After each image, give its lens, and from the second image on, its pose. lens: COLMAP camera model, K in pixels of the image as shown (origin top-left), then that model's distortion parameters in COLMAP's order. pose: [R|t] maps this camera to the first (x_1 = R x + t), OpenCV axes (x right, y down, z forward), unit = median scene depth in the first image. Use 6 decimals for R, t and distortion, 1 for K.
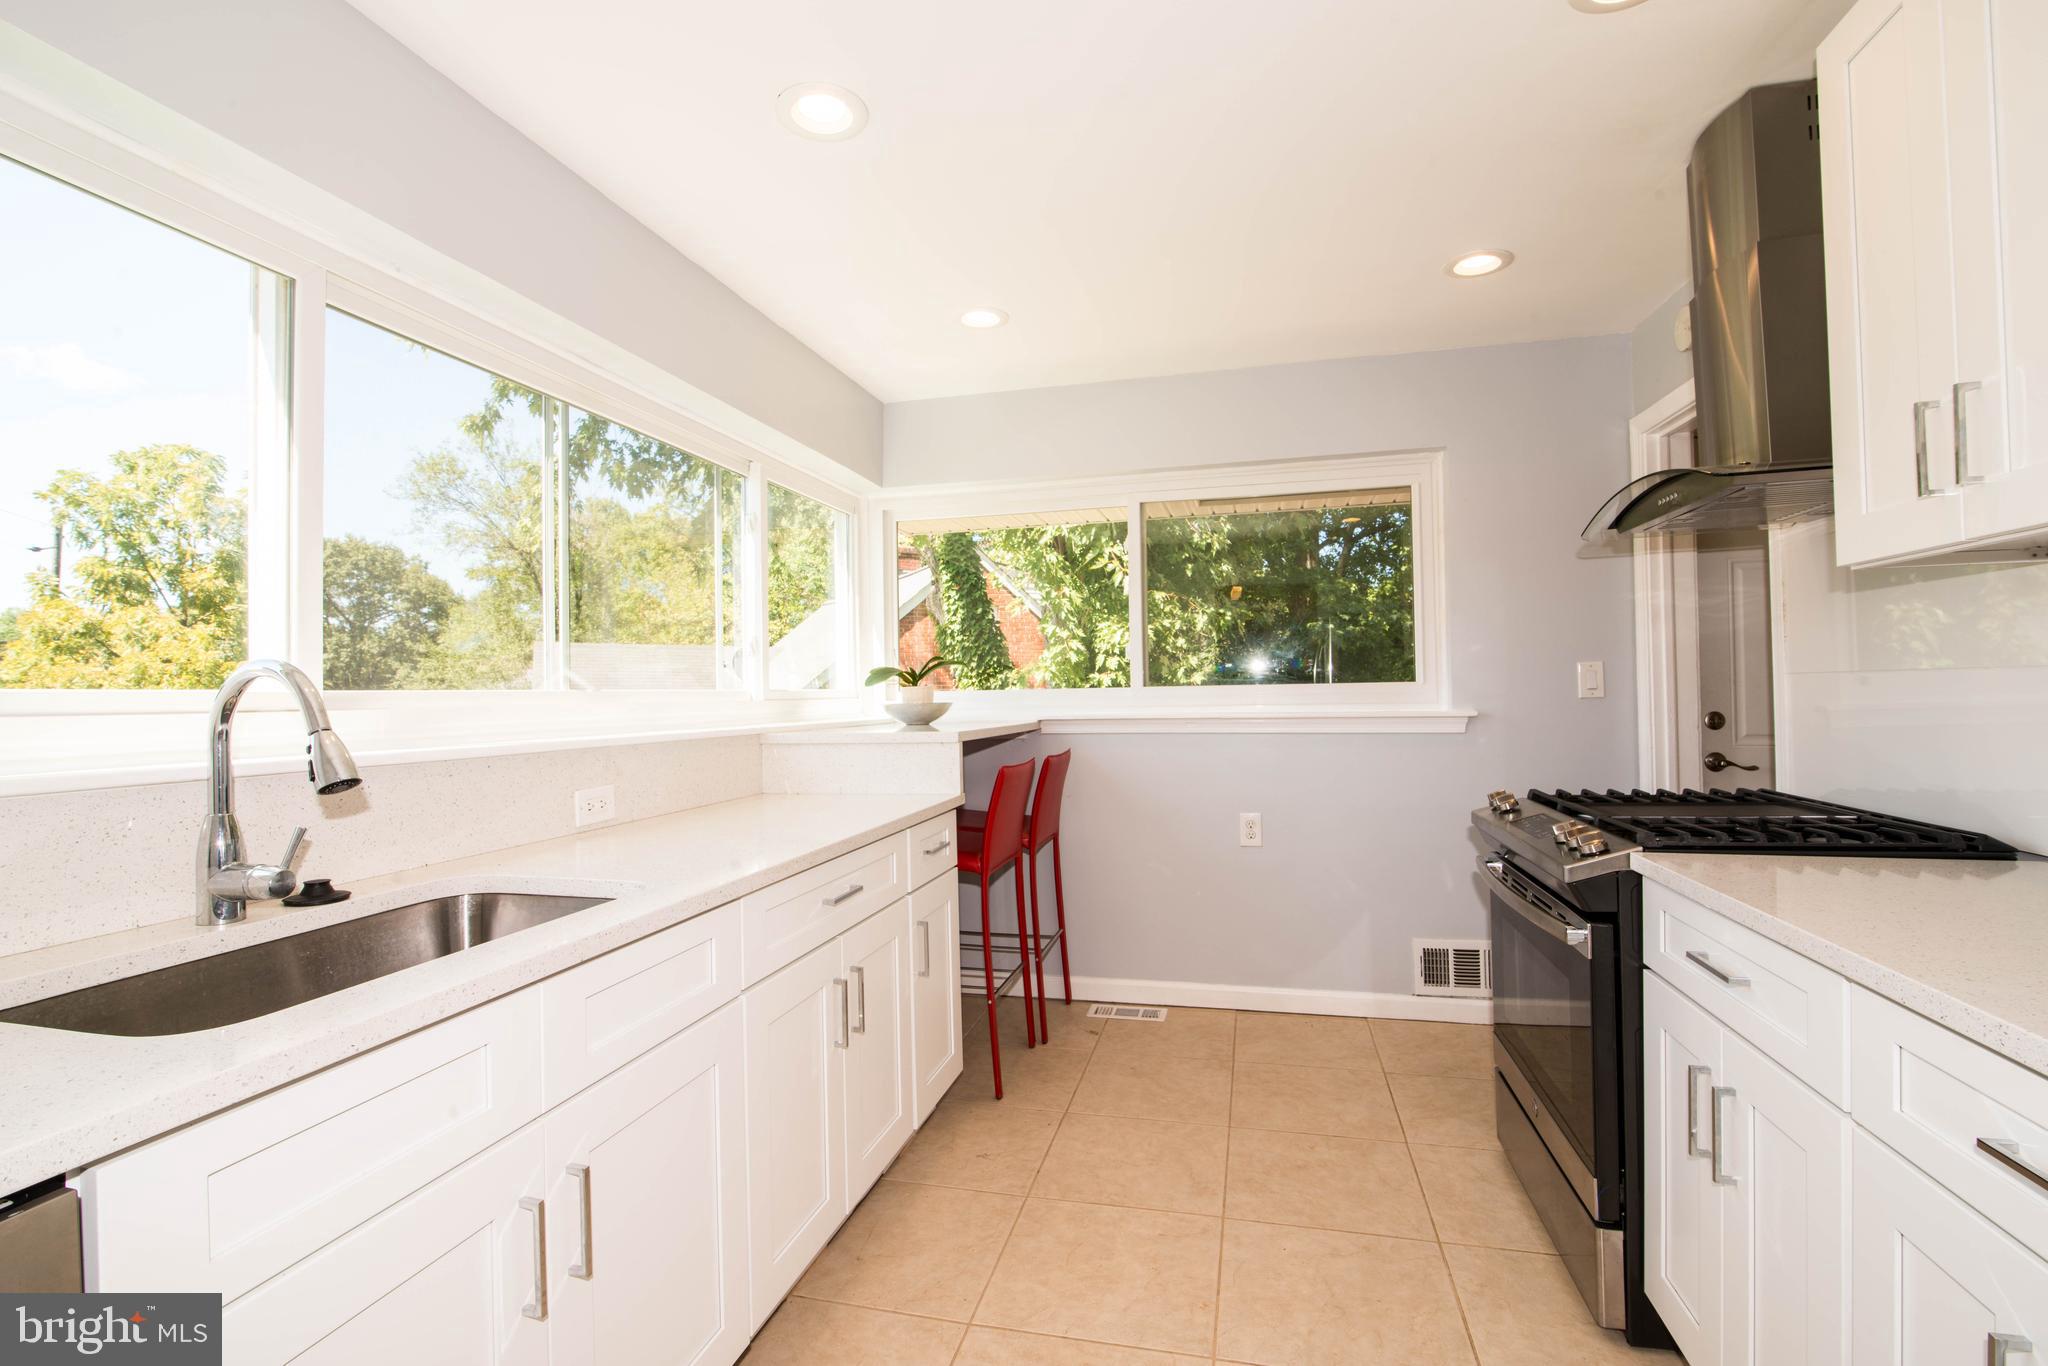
lens RADIAL K [[936.6, 0, 1024.6], [0, 936.6, 684.1], [0, 0, 1]] dist [-0.019844, 0.000976]
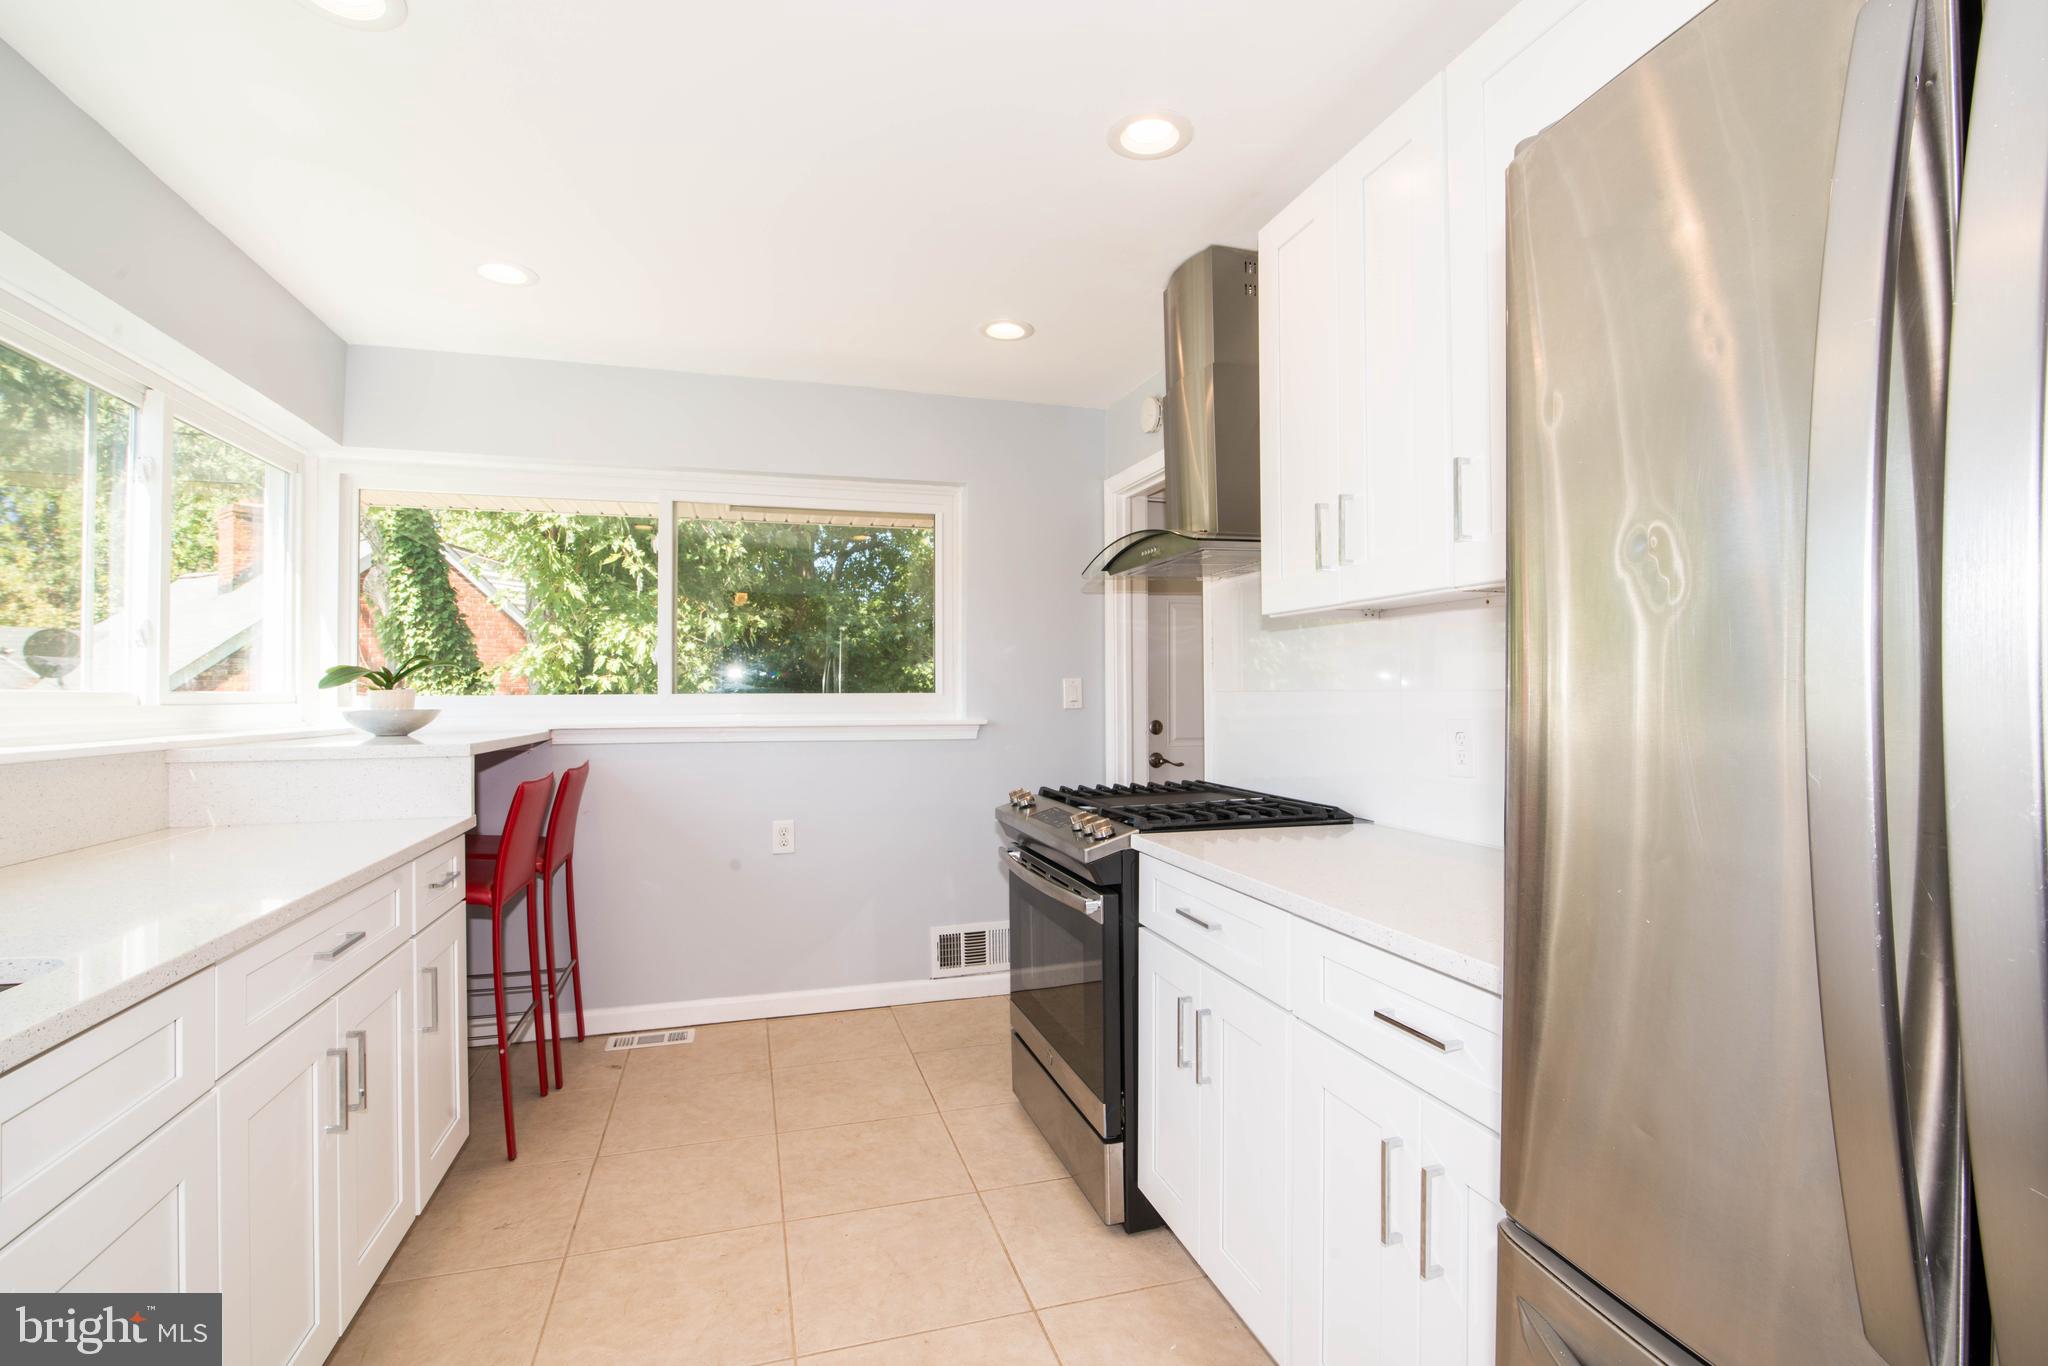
lens RADIAL K [[936.6, 0, 1030.5], [0, 936.6, 687.1], [0, 0, 1]] dist [-0.019844, 0.000976]
pose [[0.856266, 0.018160, 0.516215, -0.060013], [-0.015660, 0.999835, -0.009196, -0.001412], [-0.516297, -0.000210, 0.856409, -0.002088]]
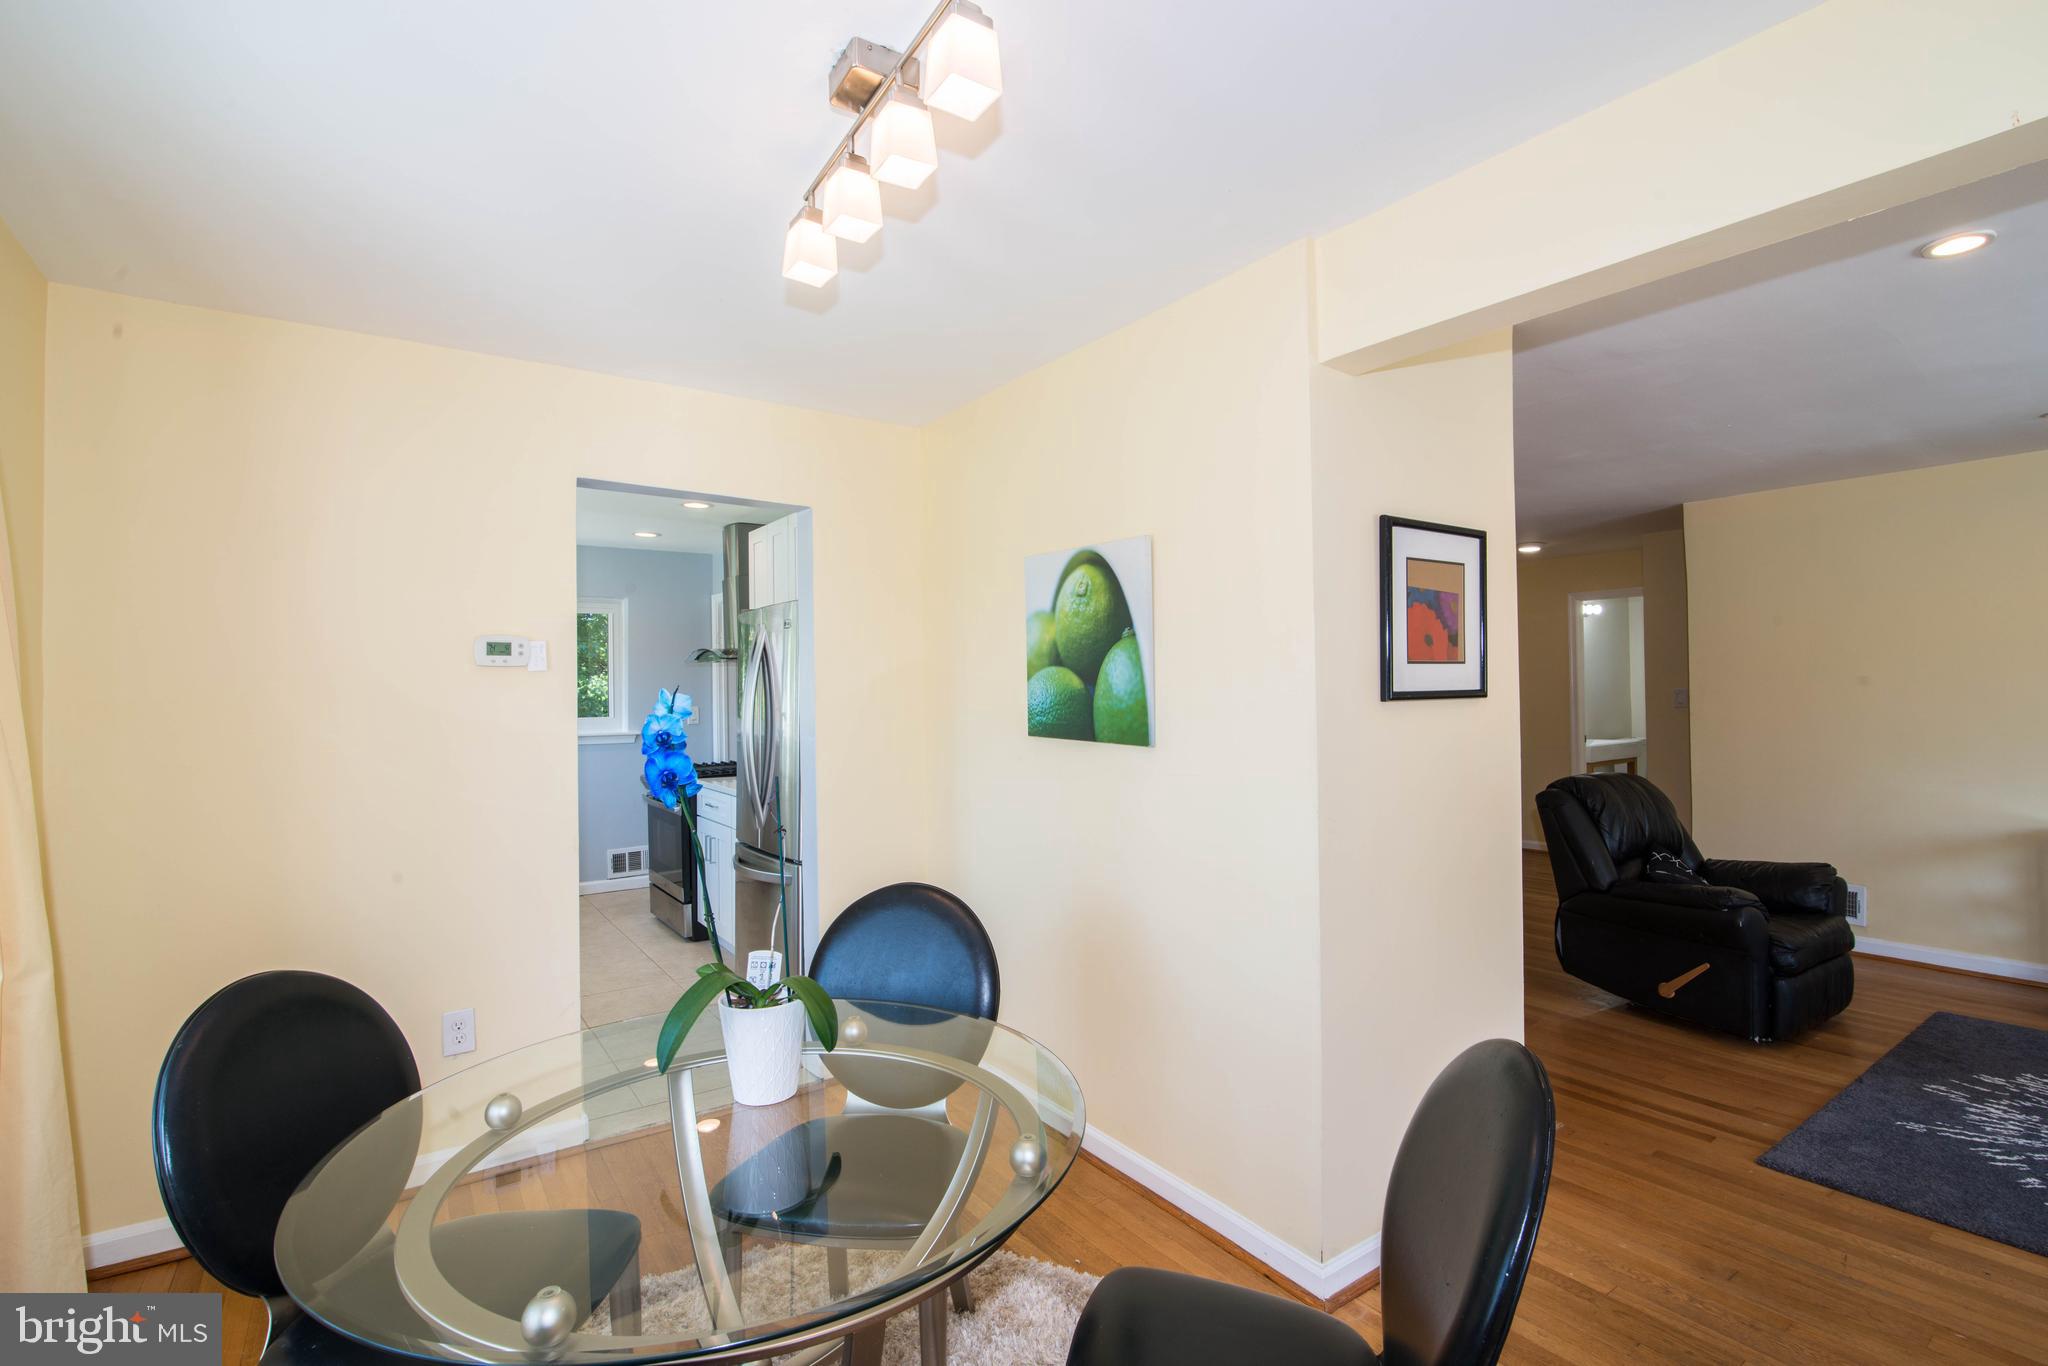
lens RADIAL K [[936.6, 0, 1029.7], [0, 936.6, 677.1], [0, 0, 1]] dist [-0.019844, 0.000976]
pose [[0.654600, 0.019085, 0.755735, -0.513272], [-0.003538, 0.999748, -0.022182, -0.048419], [-0.755967, 0.011847, 0.654502, -0.999857]]
